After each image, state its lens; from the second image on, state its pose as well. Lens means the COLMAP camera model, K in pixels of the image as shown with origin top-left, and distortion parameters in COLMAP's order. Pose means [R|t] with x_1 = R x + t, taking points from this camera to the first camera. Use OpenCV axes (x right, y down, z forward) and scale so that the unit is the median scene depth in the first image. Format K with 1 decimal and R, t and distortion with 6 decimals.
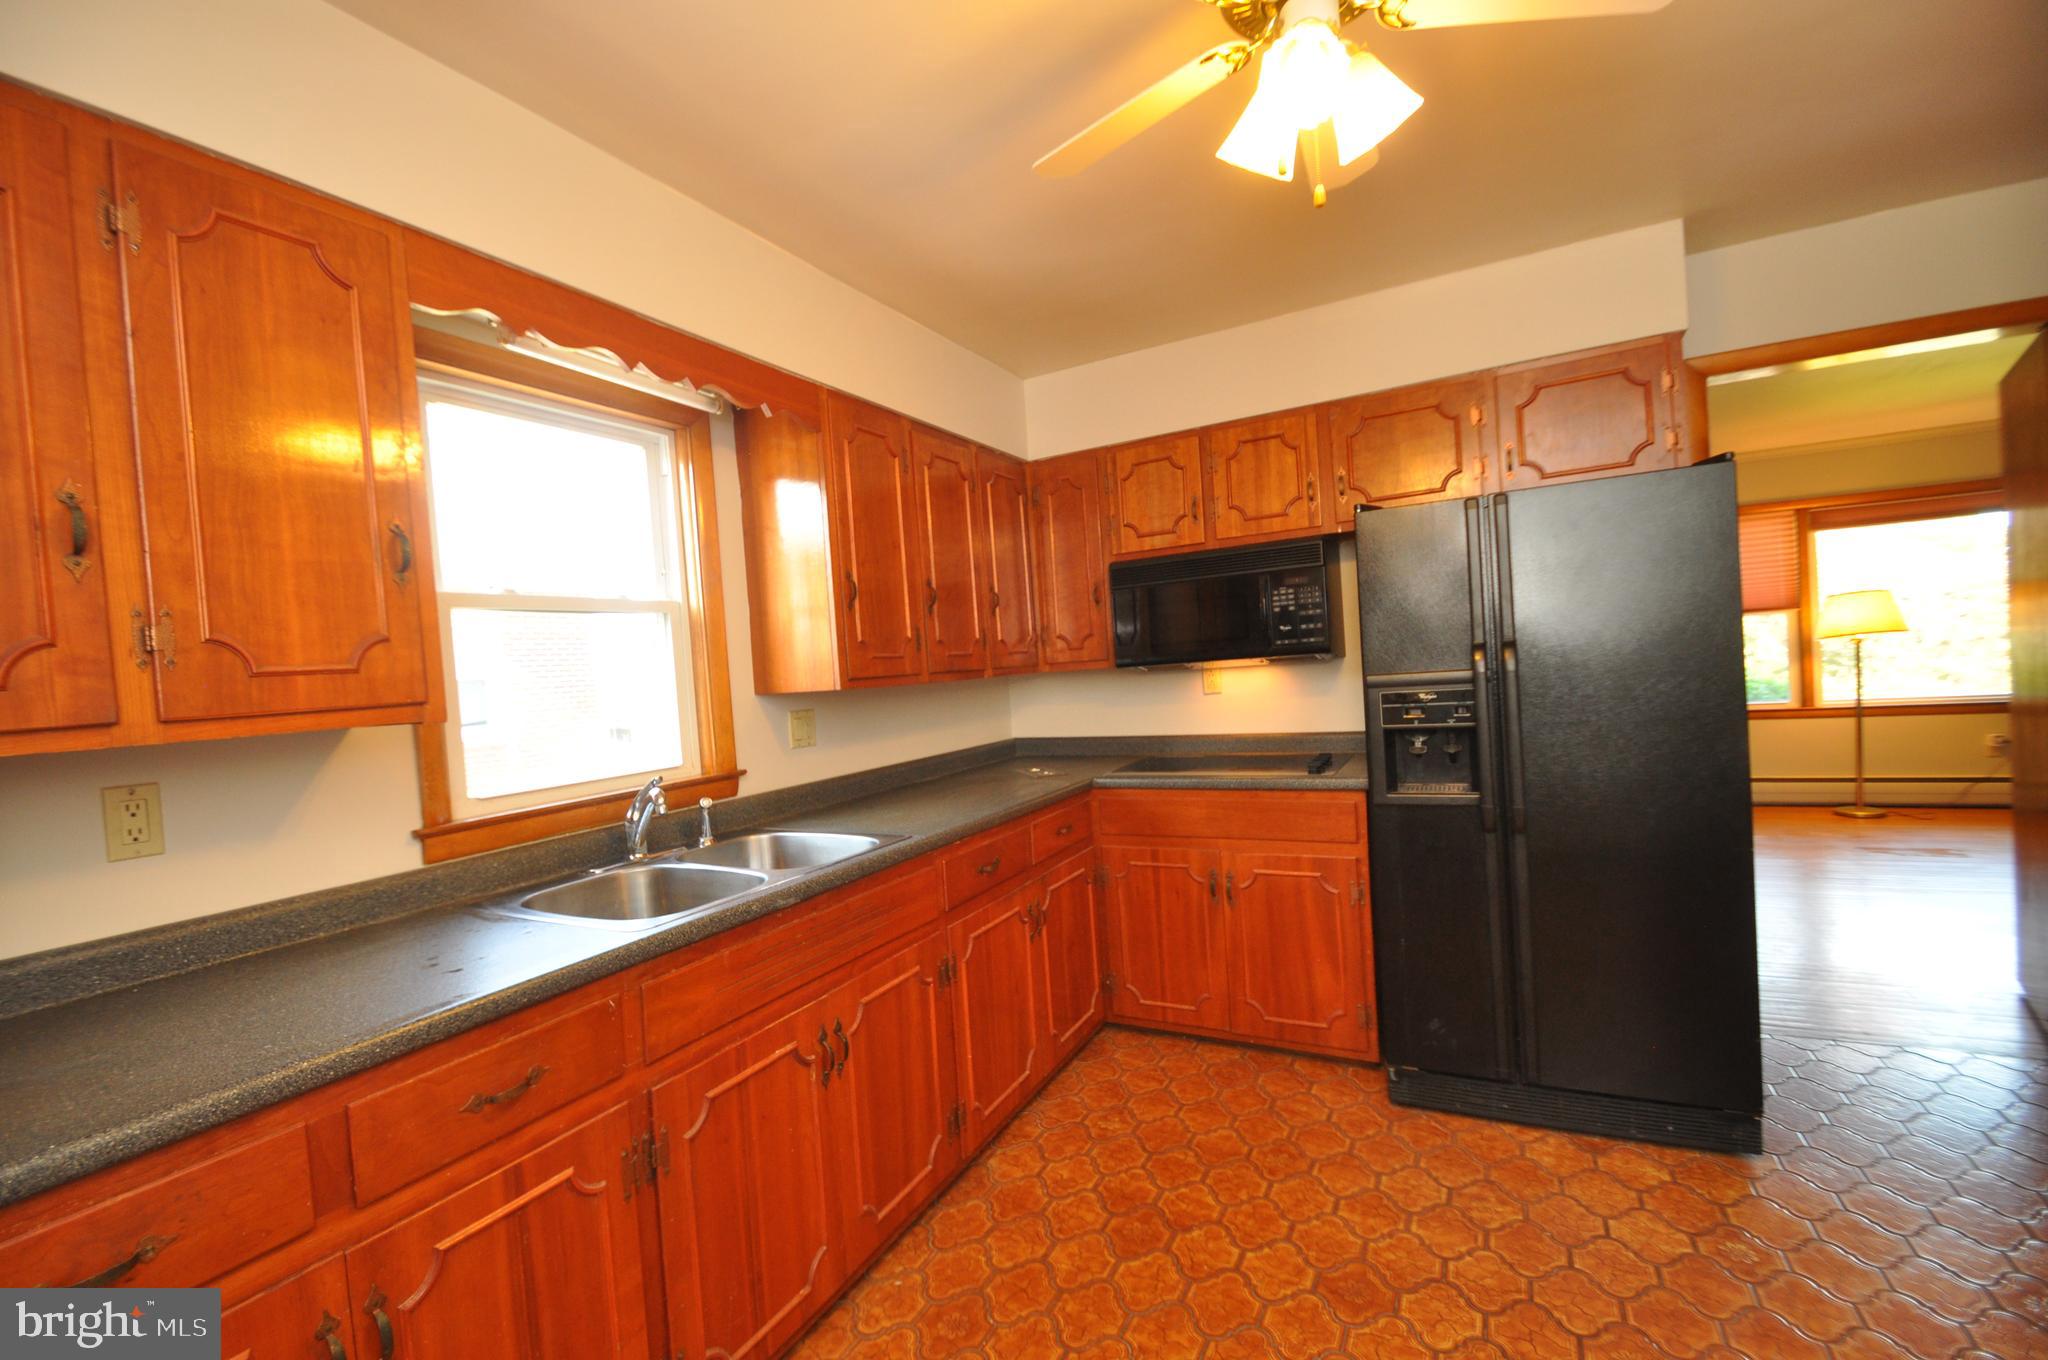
lens RADIAL K [[889.0, 0, 984.6], [0, 889.0, 689.0], [0, 0, 1]] dist [0.017302, -0.017772]
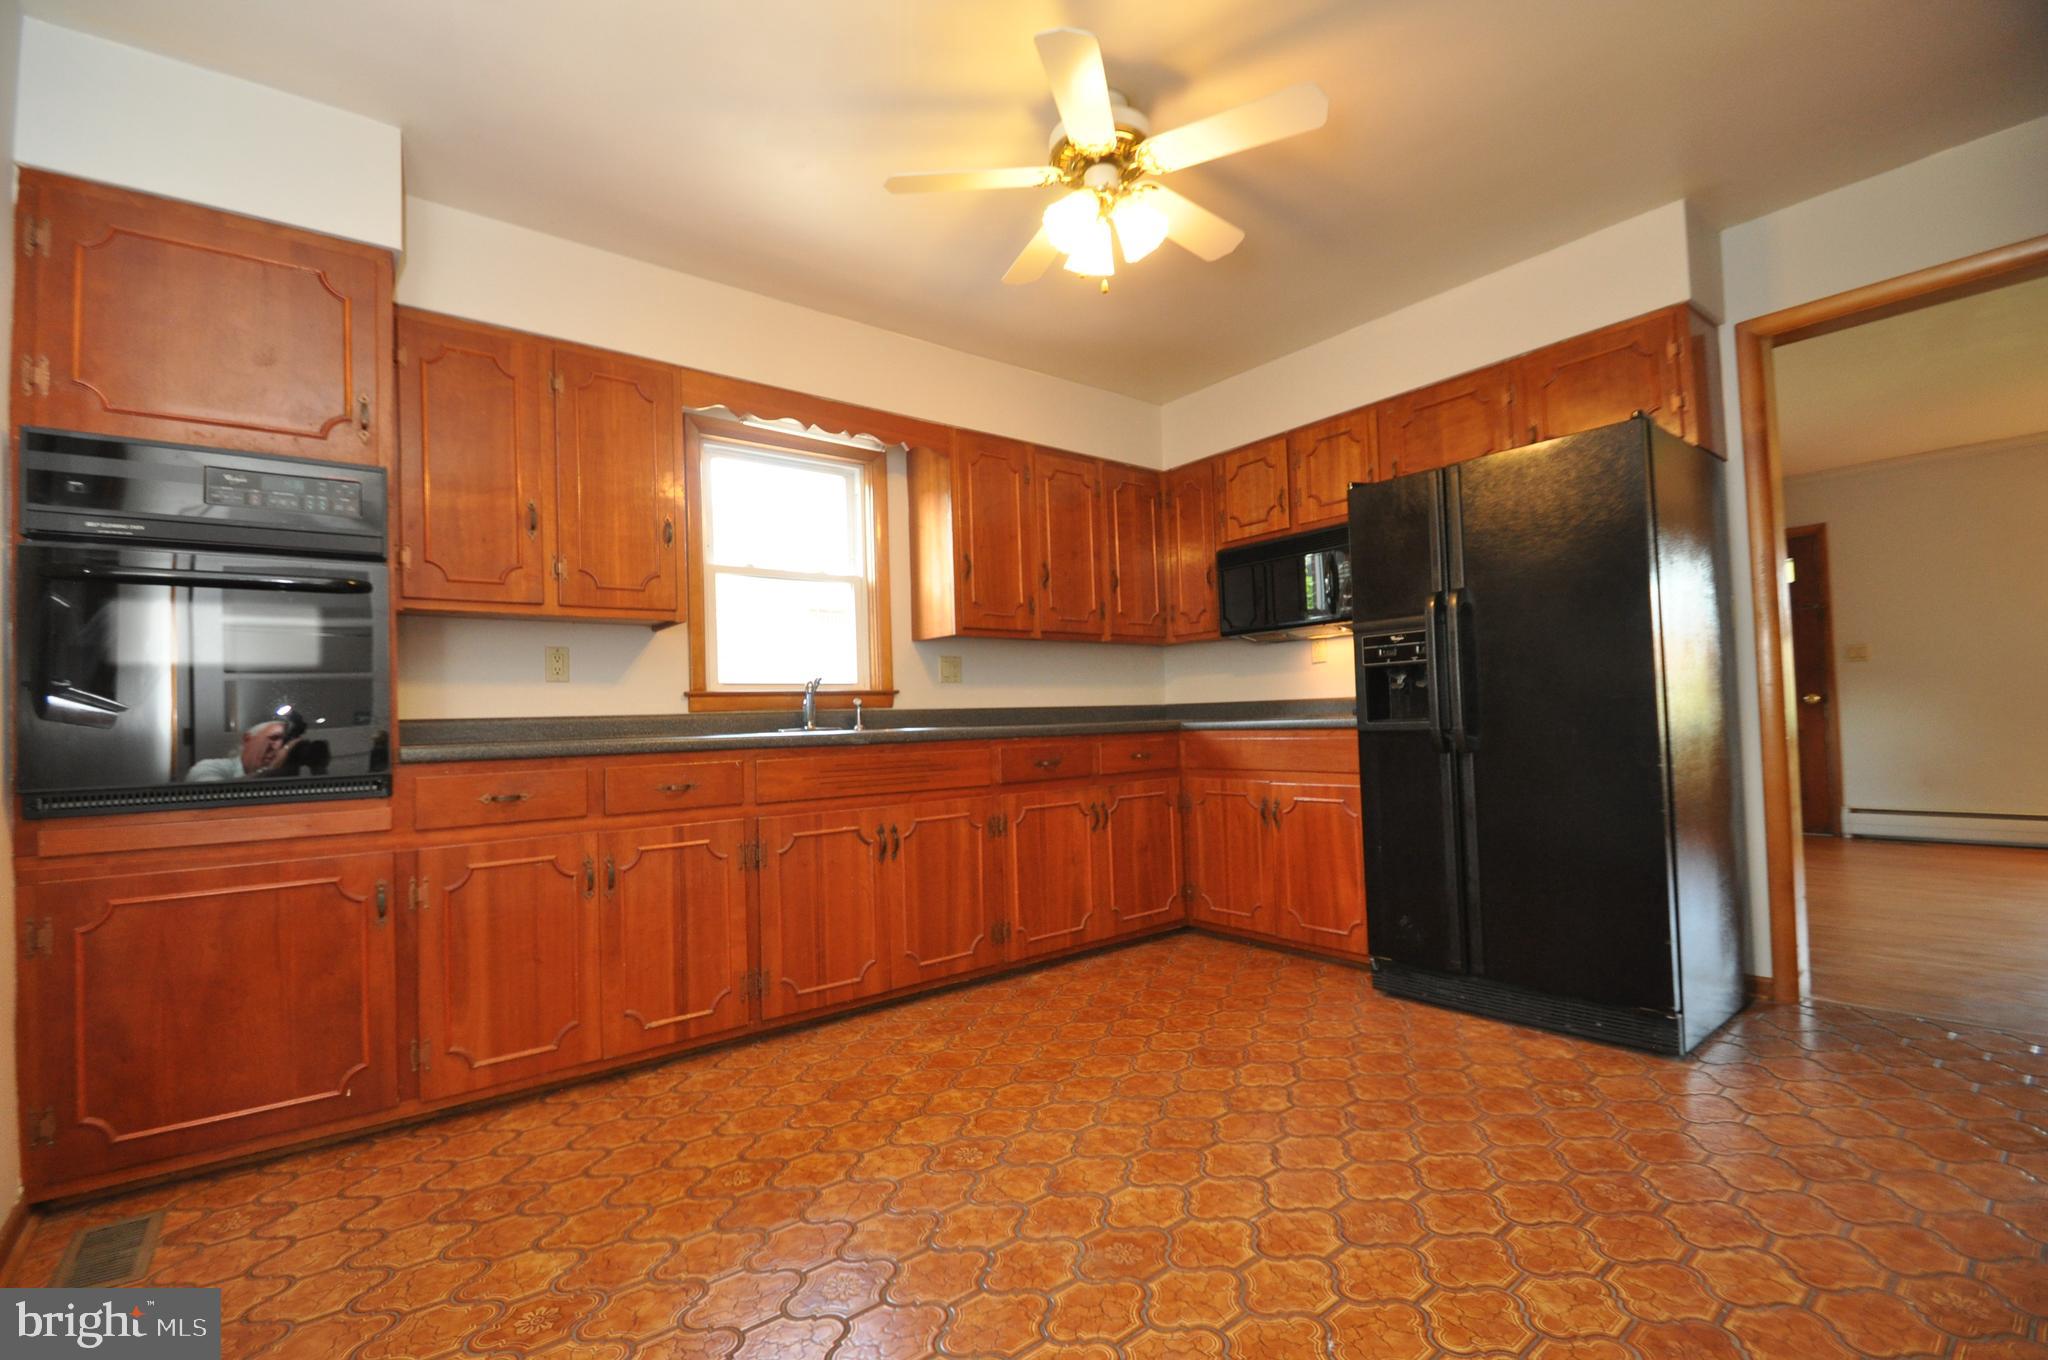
lens RADIAL K [[889.0, 0, 984.6], [0, 889.0, 689.0], [0, 0, 1]] dist [0.017302, -0.017772]
pose [[0.916598, 0.025294, -0.399009, 0.453857], [-0.041301, 0.998648, -0.031570, 0.130972], [0.397671, 0.045416, 0.916403, -0.293940]]
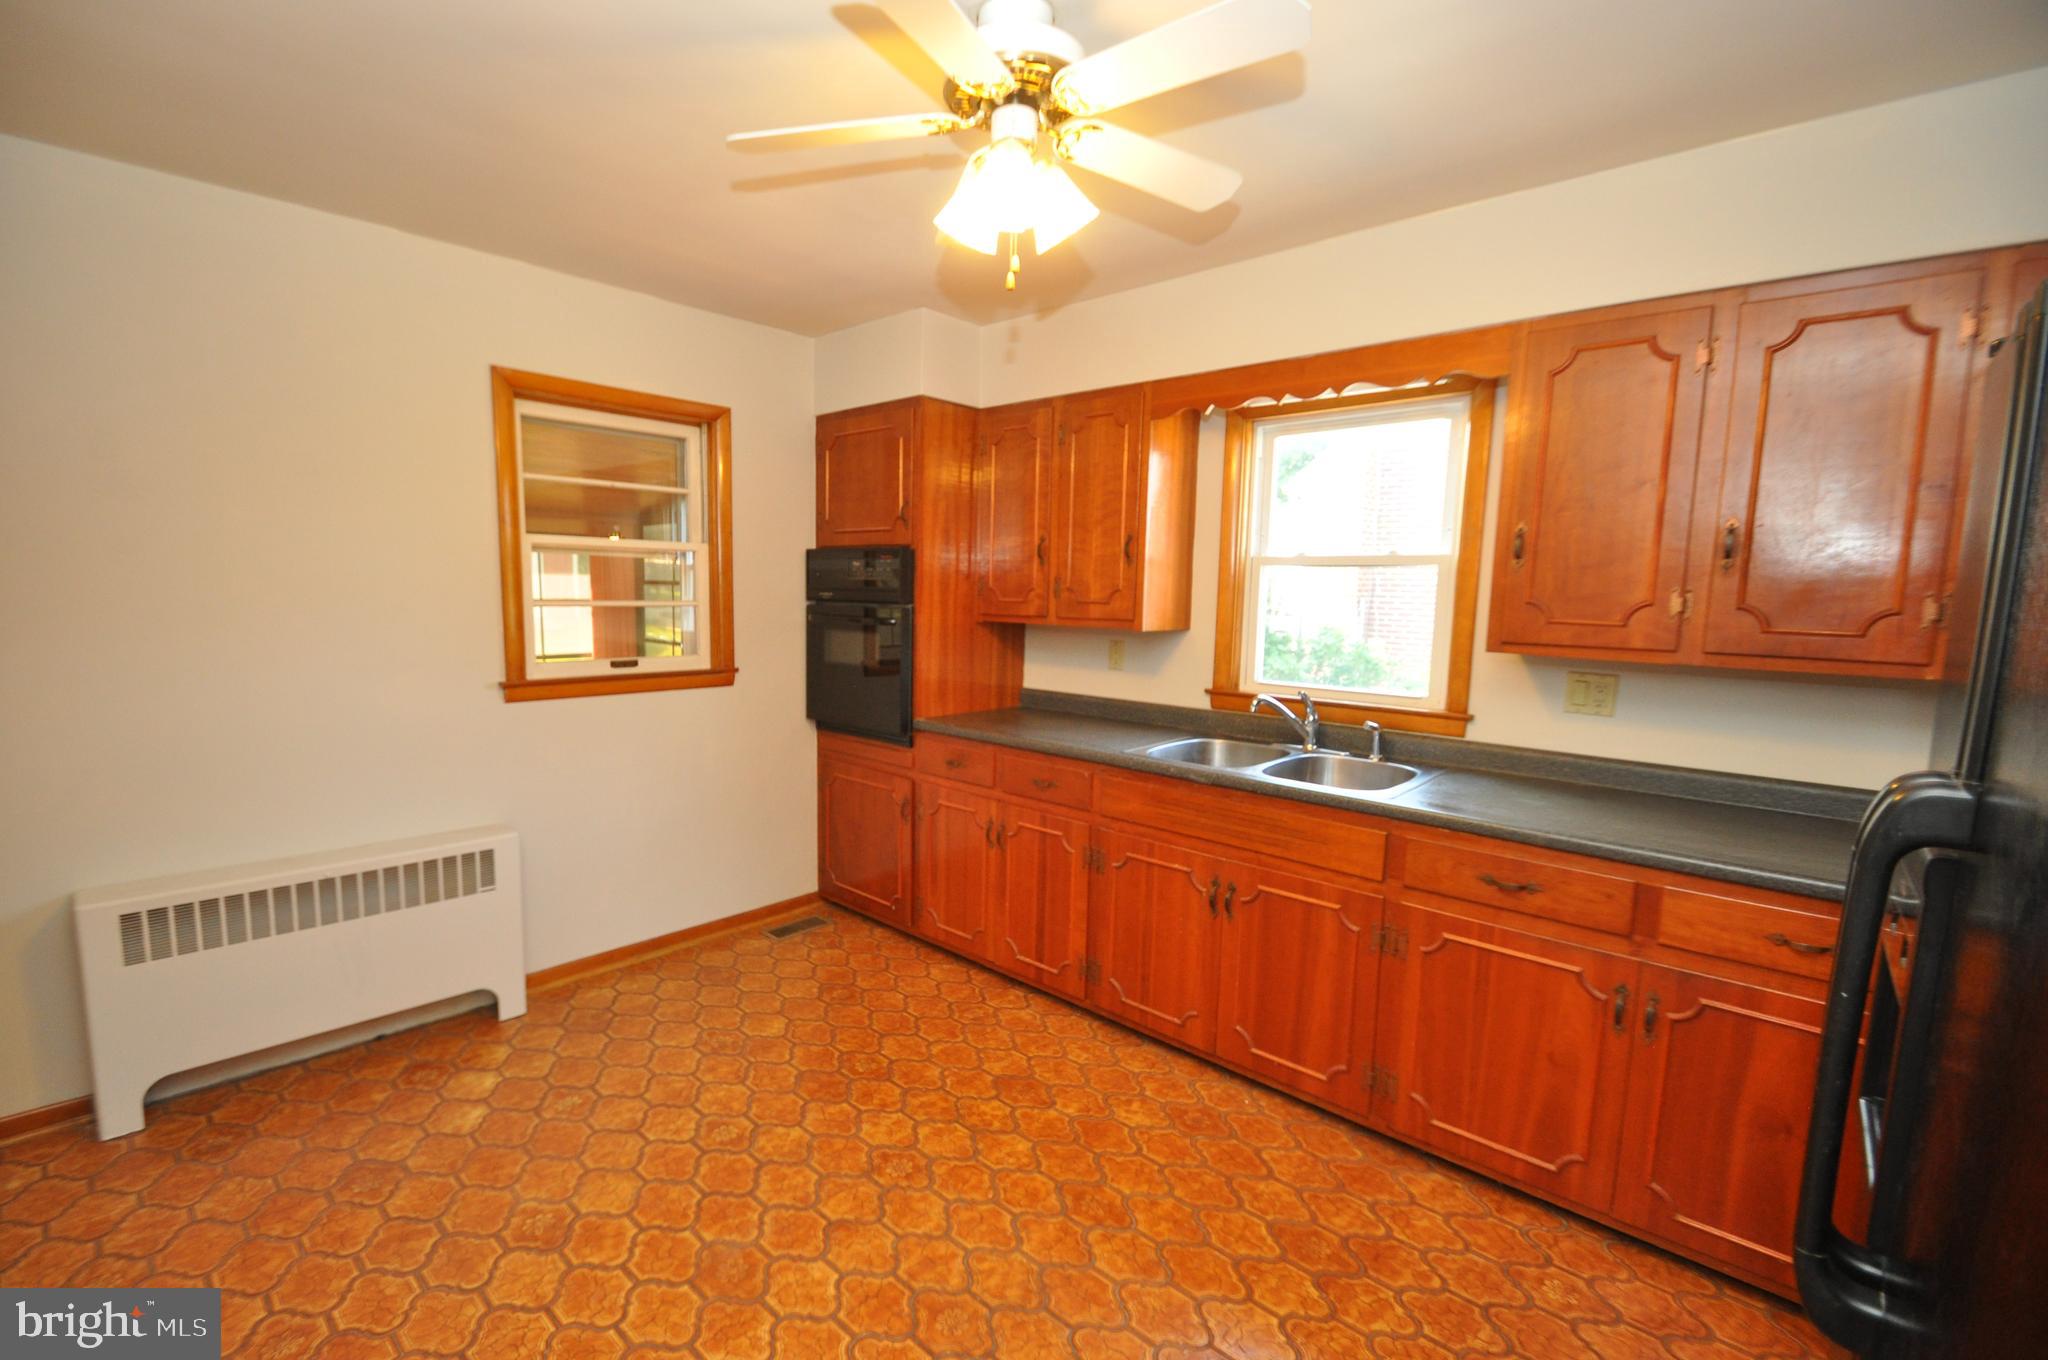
lens RADIAL K [[889.0, 0, 984.6], [0, 889.0, 689.0], [0, 0, 1]] dist [0.017302, -0.017772]
pose [[-0.243406, 0.174600, -0.954080, 0.887270], [-0.025475, 0.982174, 0.186241, -0.124446], [0.969590, 0.069637, -0.234619, 0.699216]]
